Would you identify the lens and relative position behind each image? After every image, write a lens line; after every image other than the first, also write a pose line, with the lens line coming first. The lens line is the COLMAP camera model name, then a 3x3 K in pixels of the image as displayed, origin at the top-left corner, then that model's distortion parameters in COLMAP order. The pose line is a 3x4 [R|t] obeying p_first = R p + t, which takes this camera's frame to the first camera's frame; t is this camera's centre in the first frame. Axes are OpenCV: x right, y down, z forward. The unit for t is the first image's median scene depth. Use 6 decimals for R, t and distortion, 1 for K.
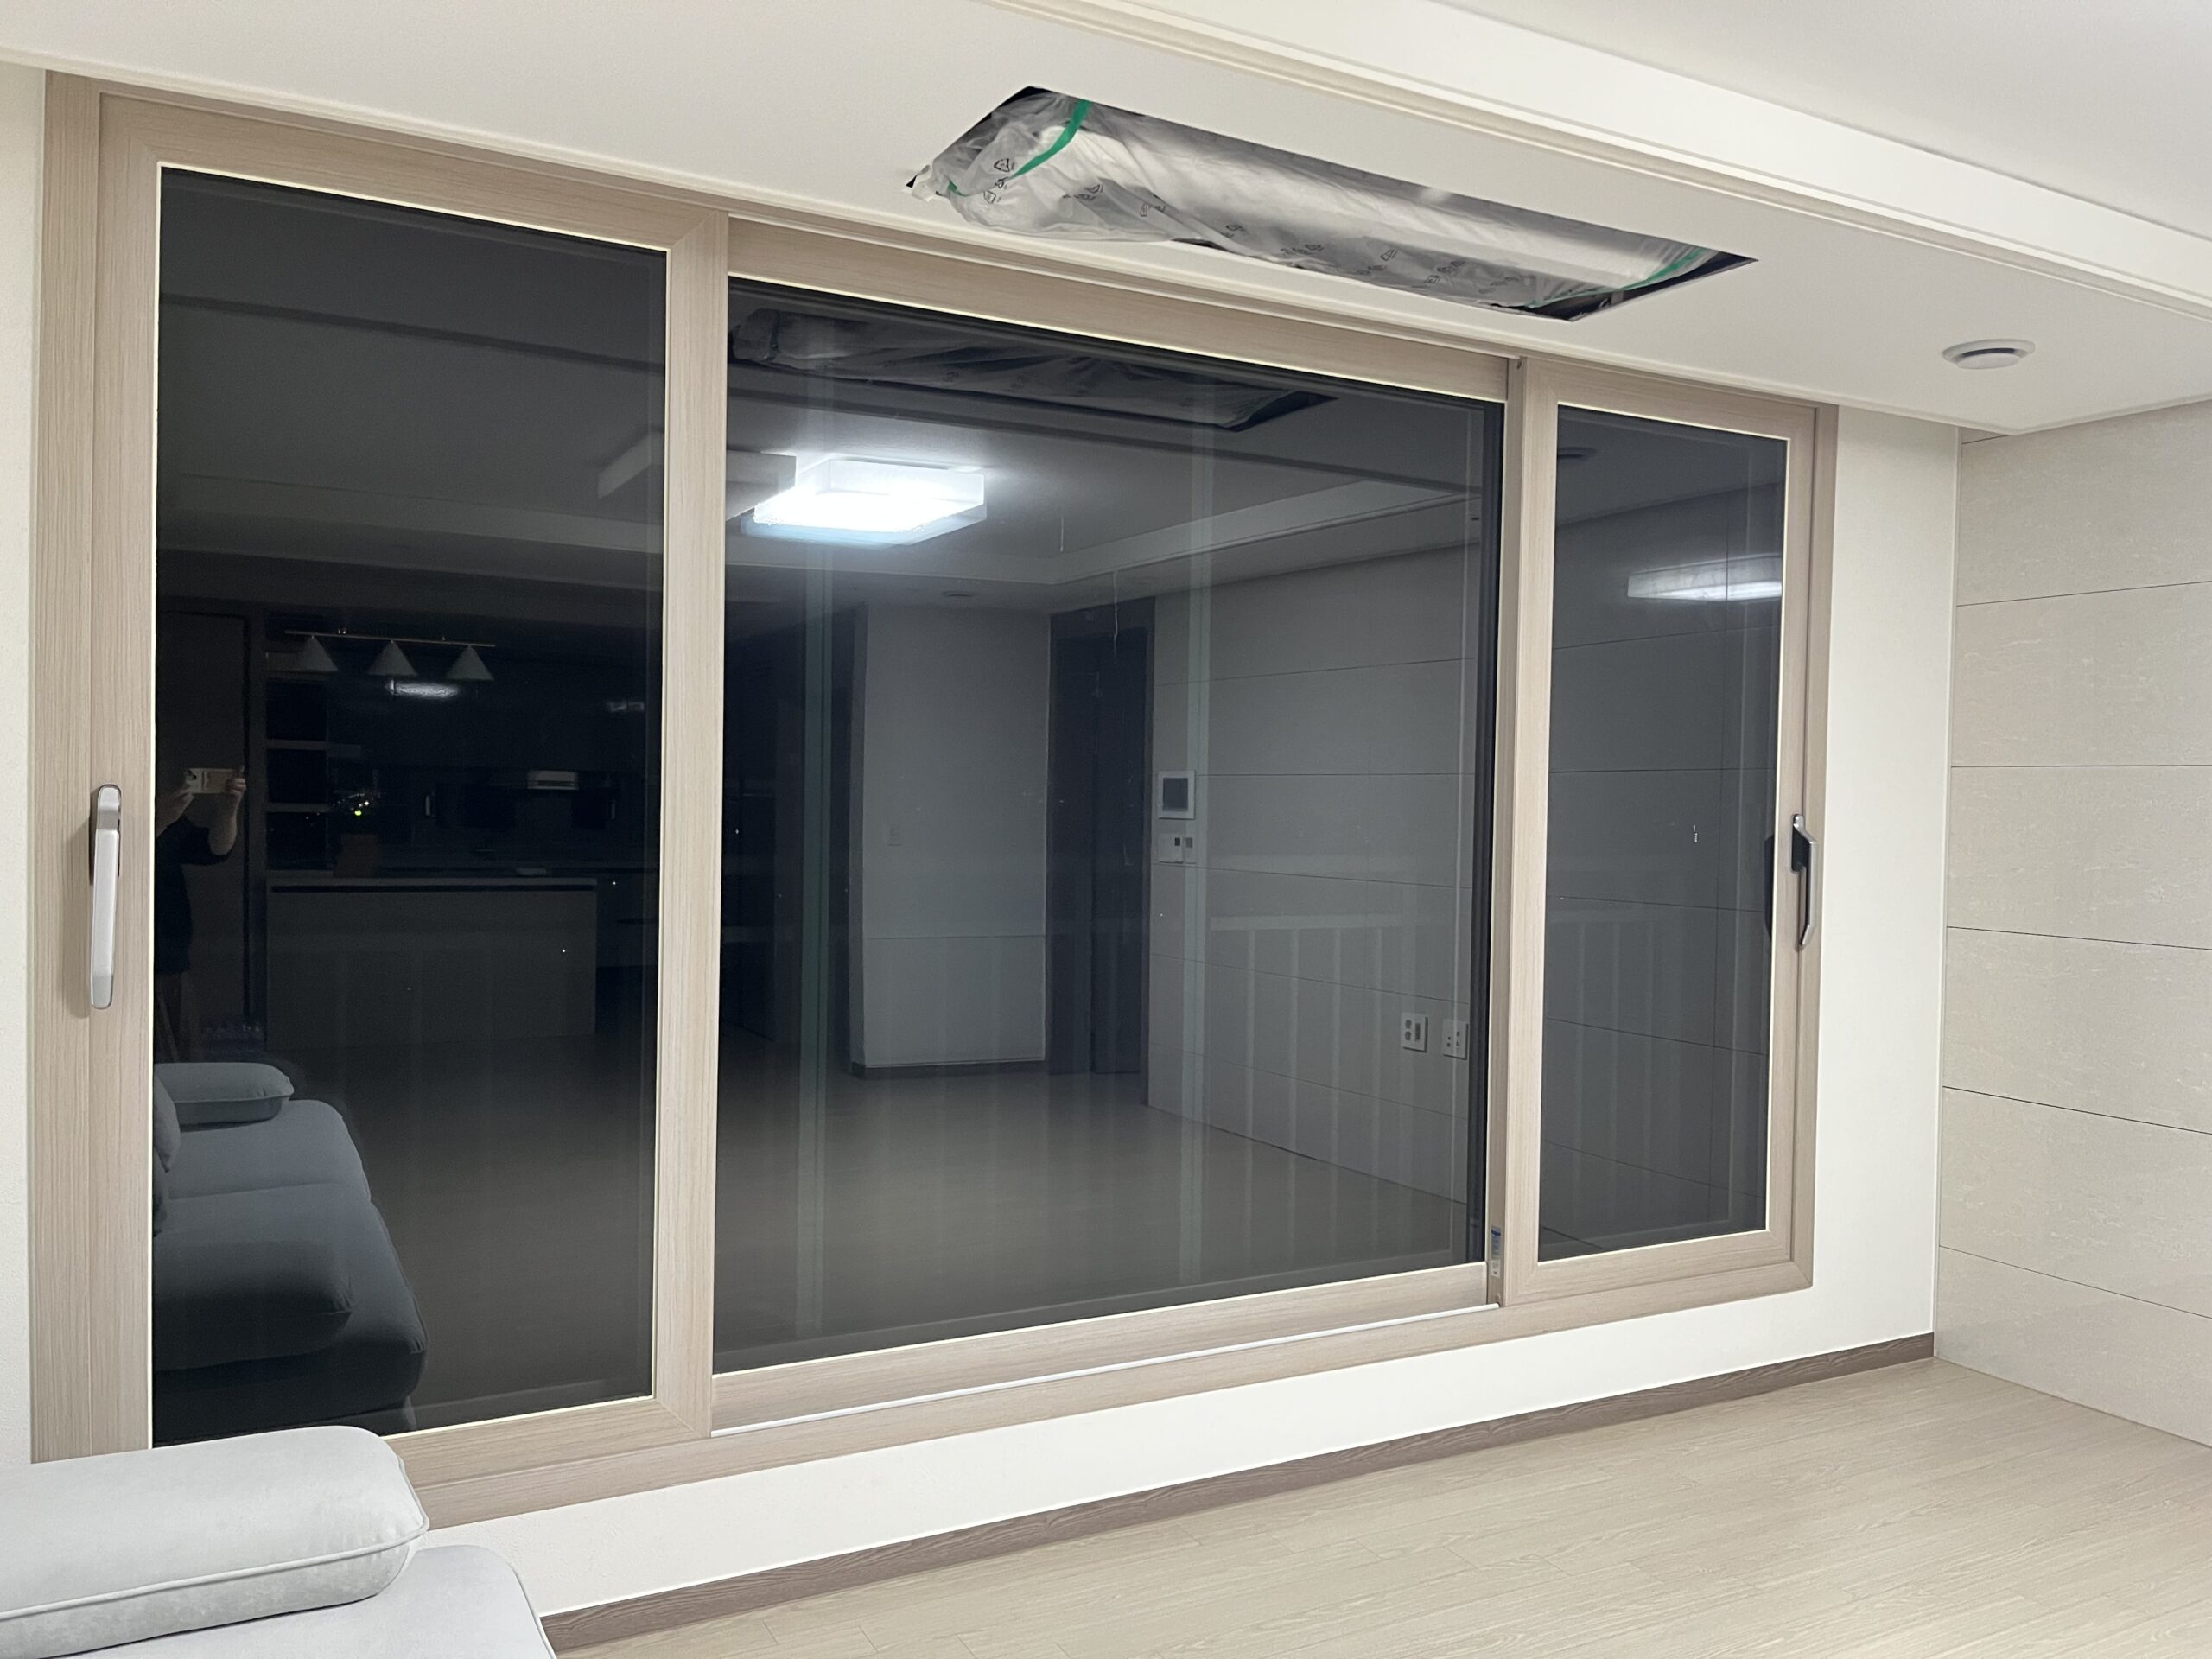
lens RADIAL K [[1702.8, 0, 1106.1], [0, 1702.8, 824.8], [0, 0, 1]] dist [-0.007176, 0.003058]
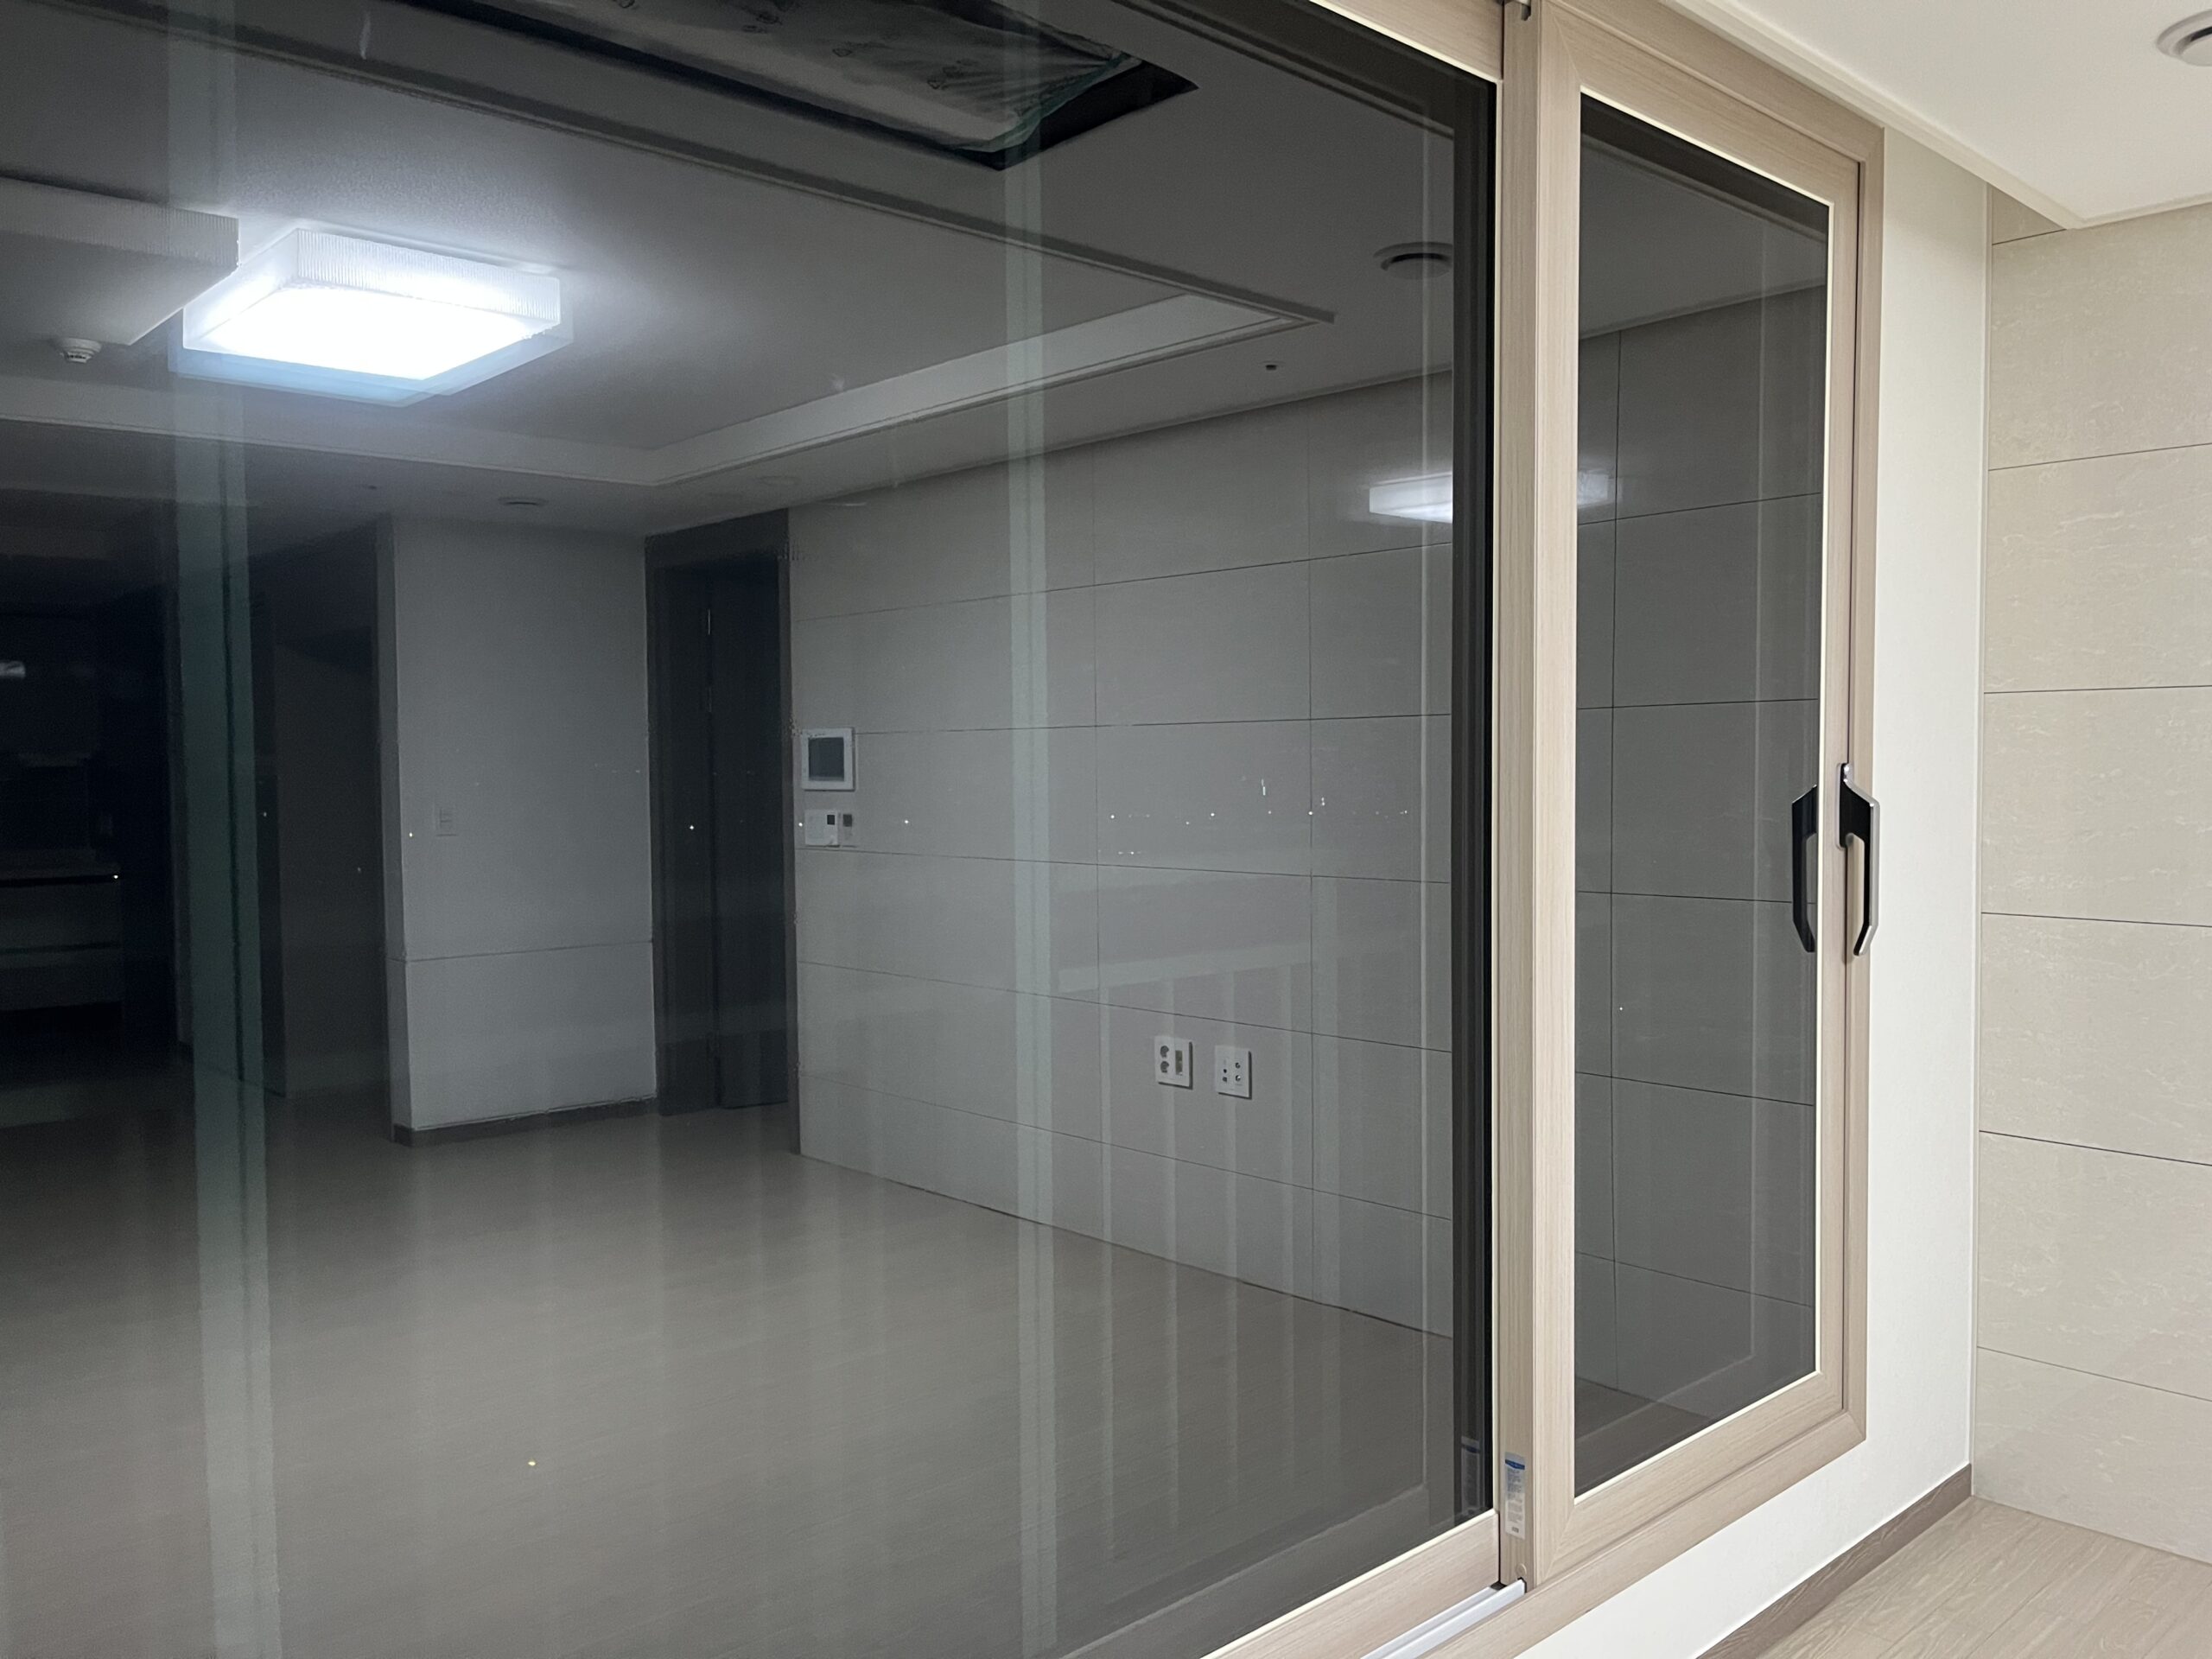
lens RADIAL K [[1702.8, 0, 1142.3], [0, 1702.8, 835.4], [0, 0, 1]] dist [-0.007176, 0.003058]
pose [[0.965383, -0.031903, 0.258878, -0.040491], [0.025306, 0.999265, 0.028777, -0.003279], [-0.259606, -0.021229, 0.965481, 0.389080]]
